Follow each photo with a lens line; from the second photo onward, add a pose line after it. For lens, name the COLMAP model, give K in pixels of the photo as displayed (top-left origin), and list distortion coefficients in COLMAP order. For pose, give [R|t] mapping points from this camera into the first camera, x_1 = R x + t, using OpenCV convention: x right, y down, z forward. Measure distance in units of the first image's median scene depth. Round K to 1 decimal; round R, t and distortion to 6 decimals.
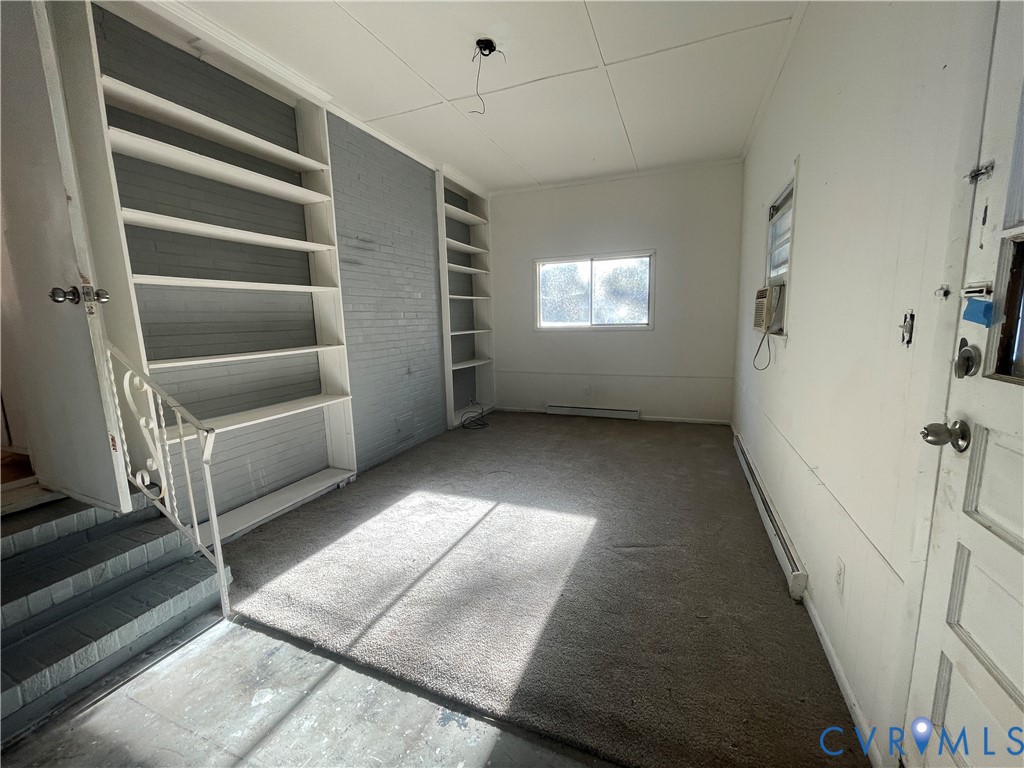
lens RADIAL K [[418.3, 0, 515.2], [0, 418.3, 379.9], [0, 0, 1]] dist [0.002705, -0.000763]
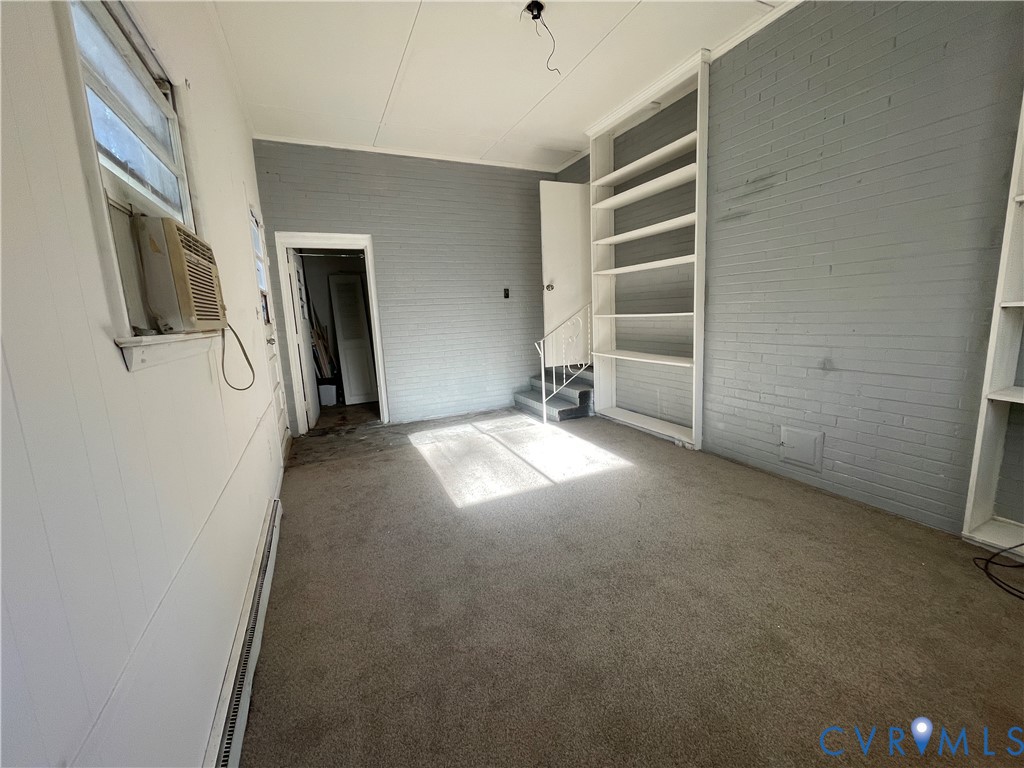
lens RADIAL K [[418.3, 0, 517.5], [0, 418.3, 381.7], [0, 0, 1]] dist [0.002705, -0.000763]
pose [[-0.676393, 0.172455, -0.716067, 0.670607], [-0.054736, 0.957745, 0.282364, -0.200340], [0.734505, 0.230183, -0.638372, 1.487870]]
